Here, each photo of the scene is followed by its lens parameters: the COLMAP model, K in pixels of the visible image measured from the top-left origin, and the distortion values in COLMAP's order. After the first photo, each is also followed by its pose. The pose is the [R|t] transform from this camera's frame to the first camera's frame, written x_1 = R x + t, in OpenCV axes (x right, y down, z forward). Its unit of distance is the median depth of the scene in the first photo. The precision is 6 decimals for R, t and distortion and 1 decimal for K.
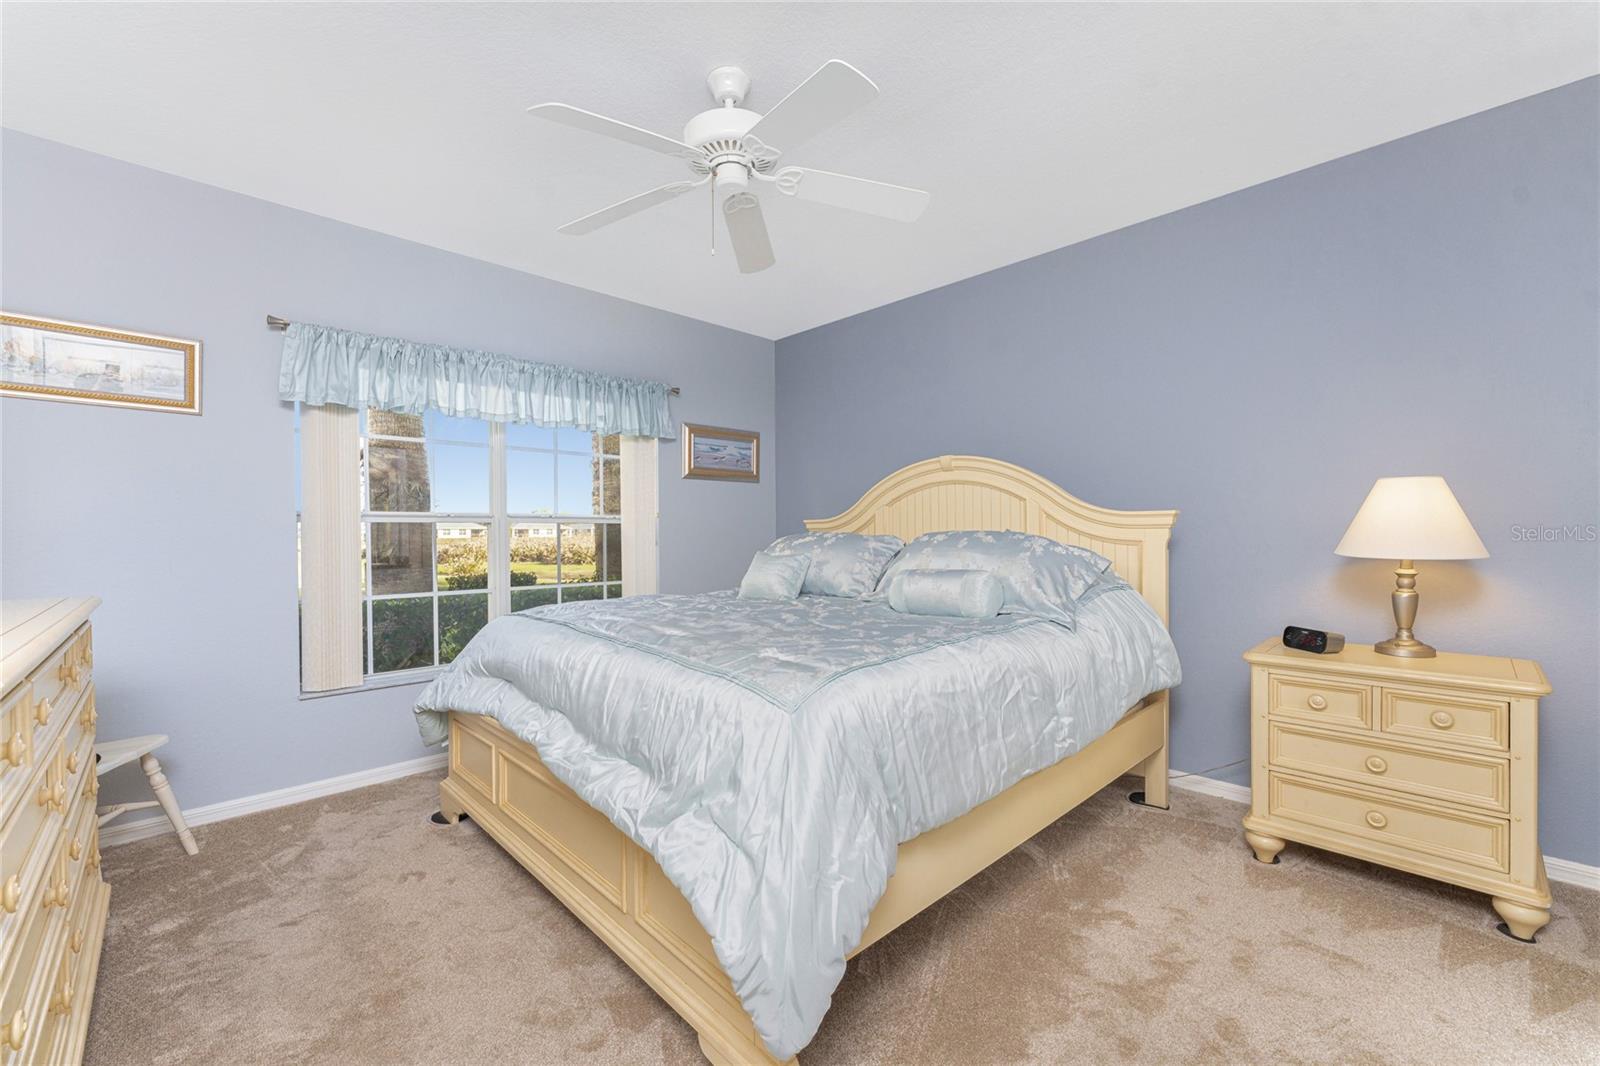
lens RADIAL K [[653.7, 0, 800.0], [0, 653.7, 533.0], [0, 0, 1]] dist [-0.001242, -0.000146]
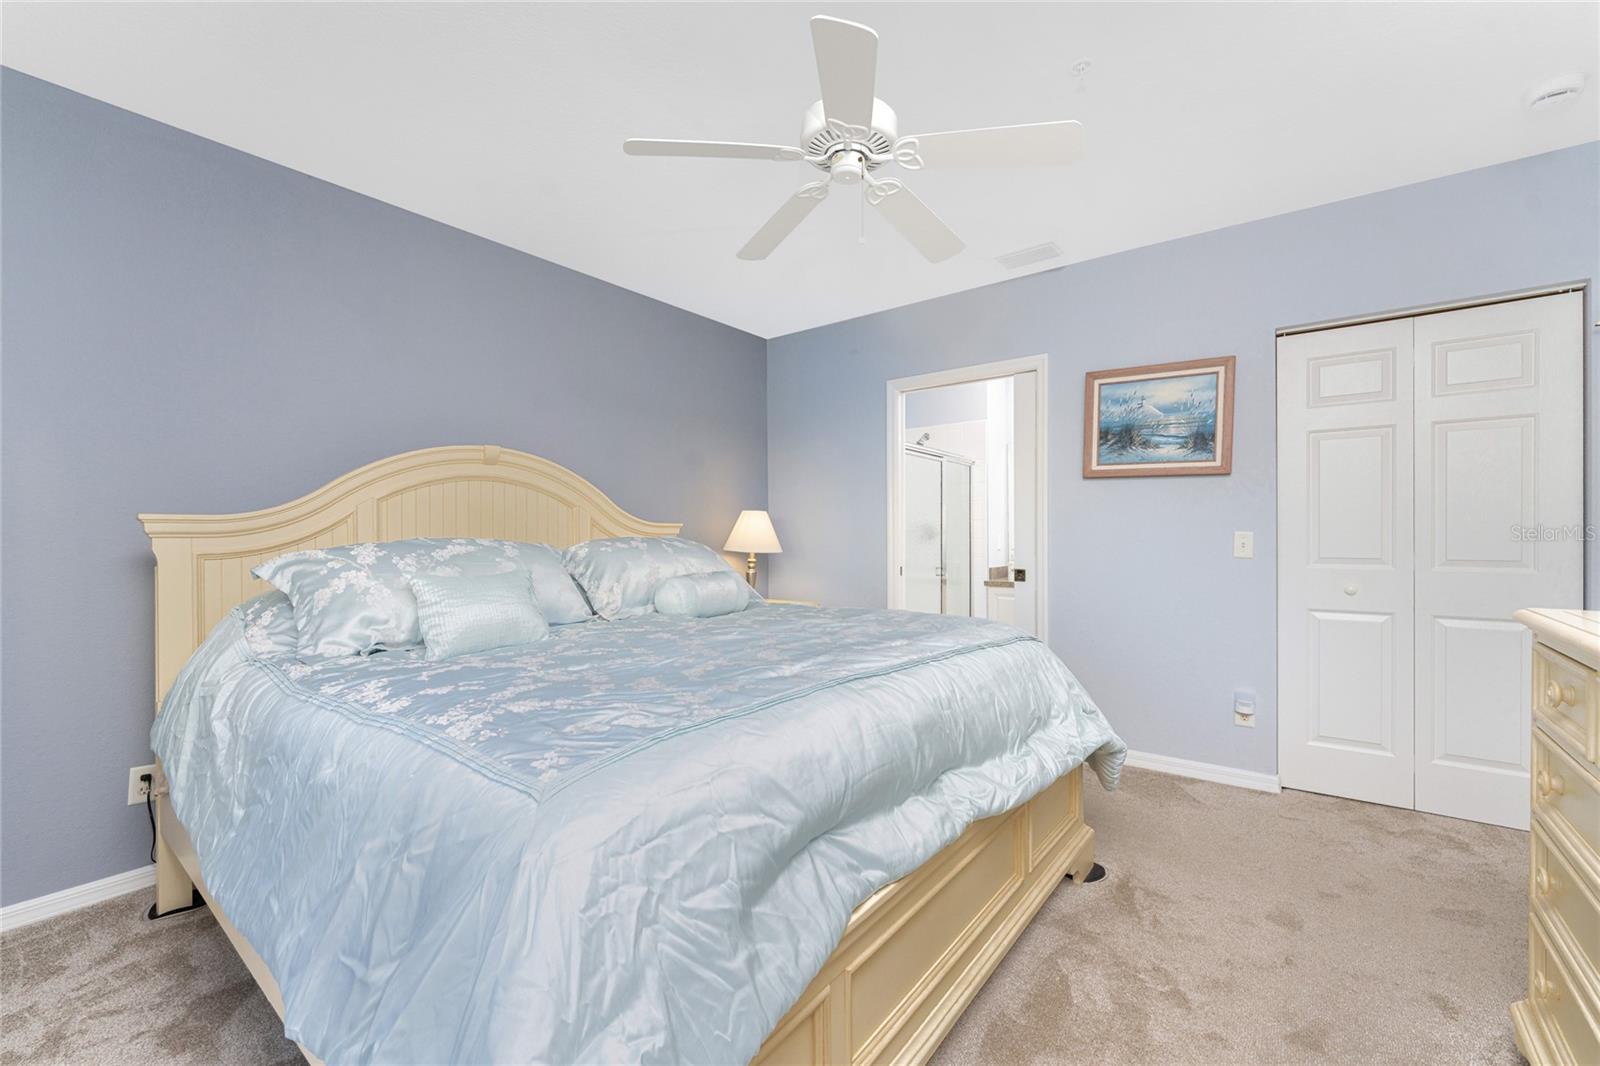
lens RADIAL K [[653.7, 0, 800.0], [0, 653.7, 533.0], [0, 0, 1]] dist [-0.001242, -0.000146]
pose [[-0.142177, 0.010036, 0.989790, -0.633923], [-0.000037, 0.999949, -0.010145, -0.001090], [-0.989841, -0.001479, -0.142169, 0.727682]]
